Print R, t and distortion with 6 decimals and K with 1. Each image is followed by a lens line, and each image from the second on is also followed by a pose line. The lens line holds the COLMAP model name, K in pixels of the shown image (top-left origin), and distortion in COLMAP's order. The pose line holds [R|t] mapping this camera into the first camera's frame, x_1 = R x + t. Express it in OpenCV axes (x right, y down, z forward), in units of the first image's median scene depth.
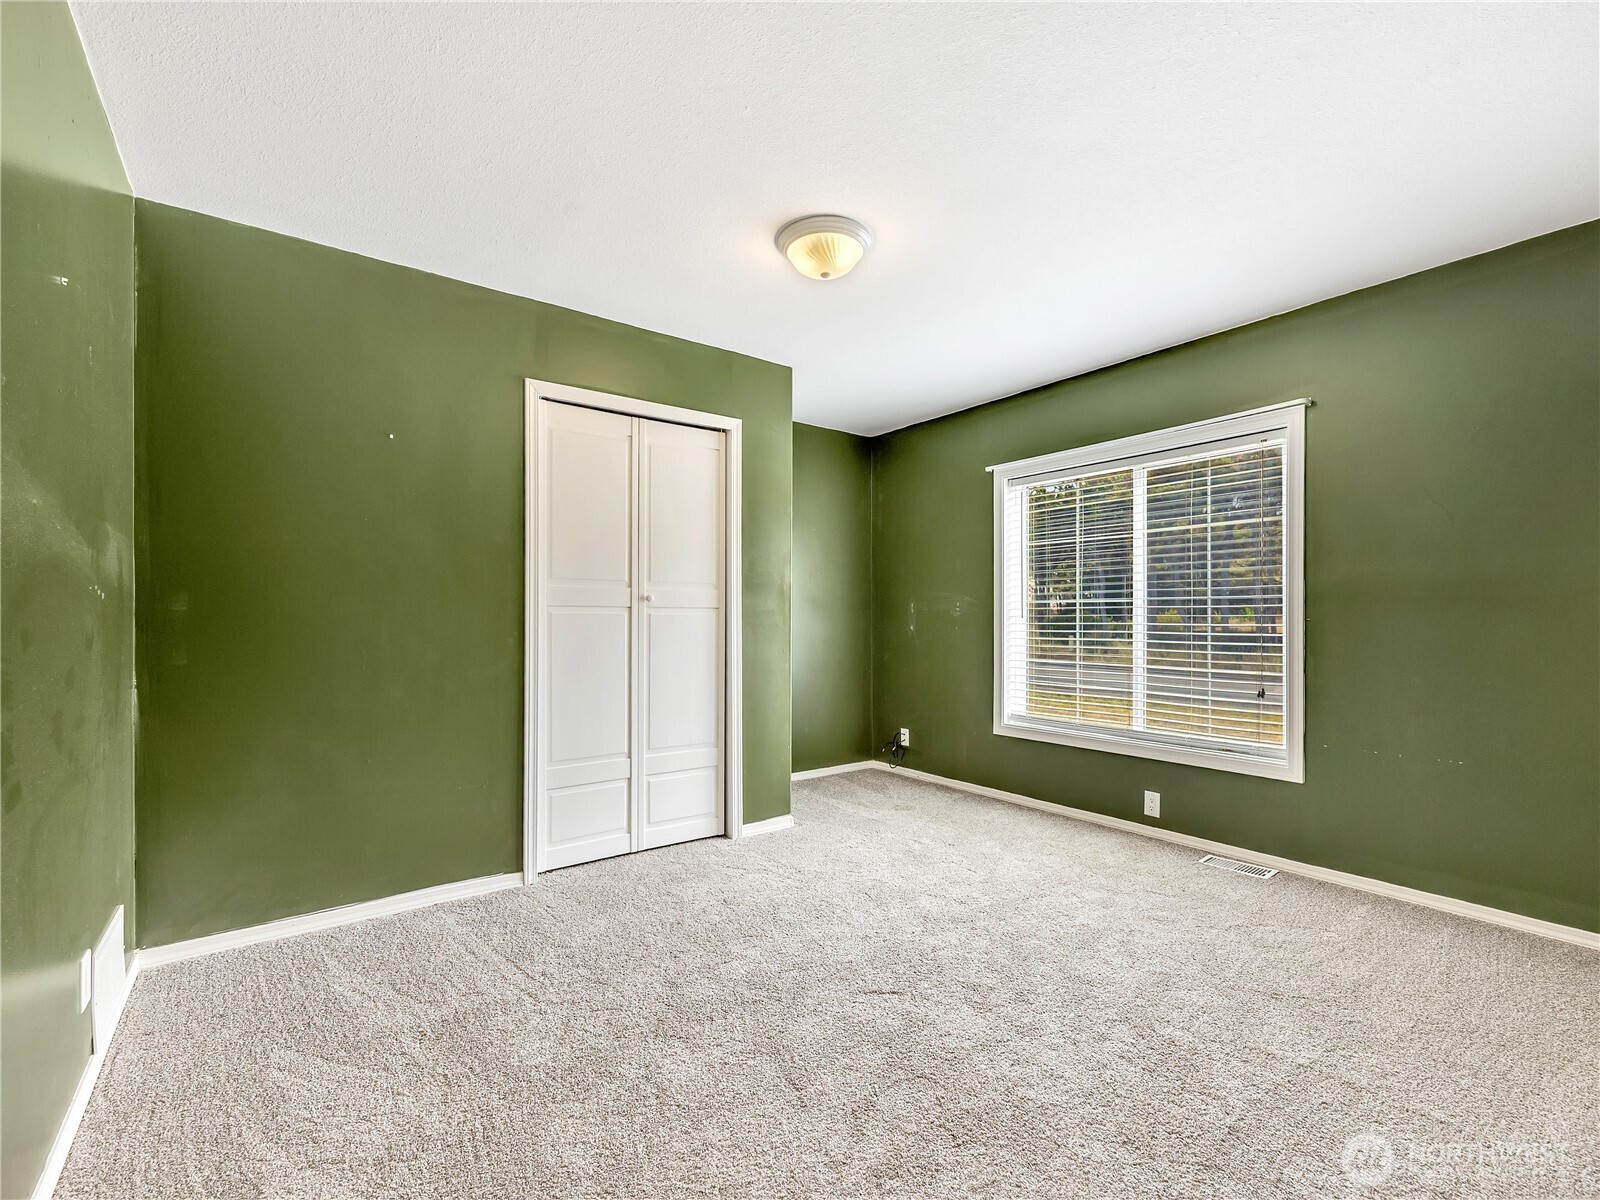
lens RADIAL K [[690.0, 0, 810.1], [0, 690.0, 611.9], [0, 0, 1]] dist [-0.001615, 0.000310]
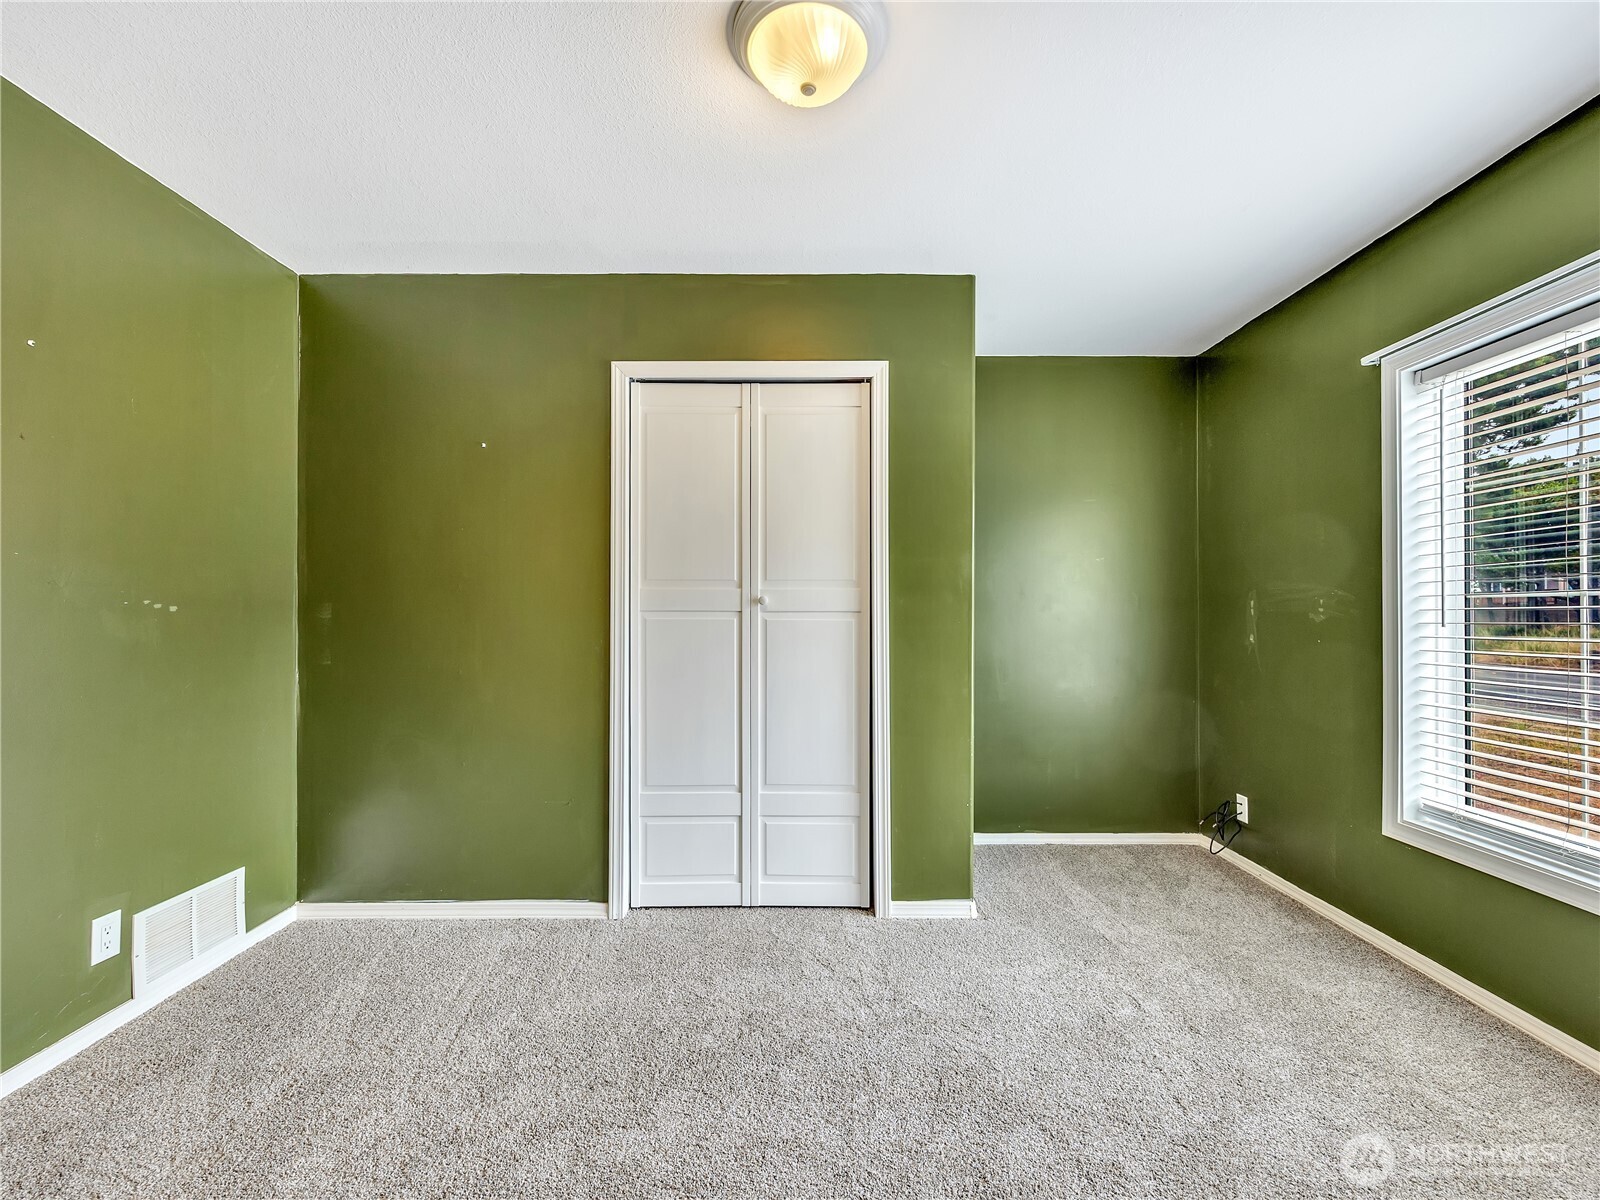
lens RADIAL K [[690.0, 0, 808.1], [0, 690.0, 607.4], [0, 0, 1]] dist [-0.001615, 0.000310]
pose [[0.805512, -0.005692, -0.592552, 0.278673], [0.004082, 0.999983, -0.004057, -0.007542], [0.592565, 0.000849, 0.805522, 0.347158]]
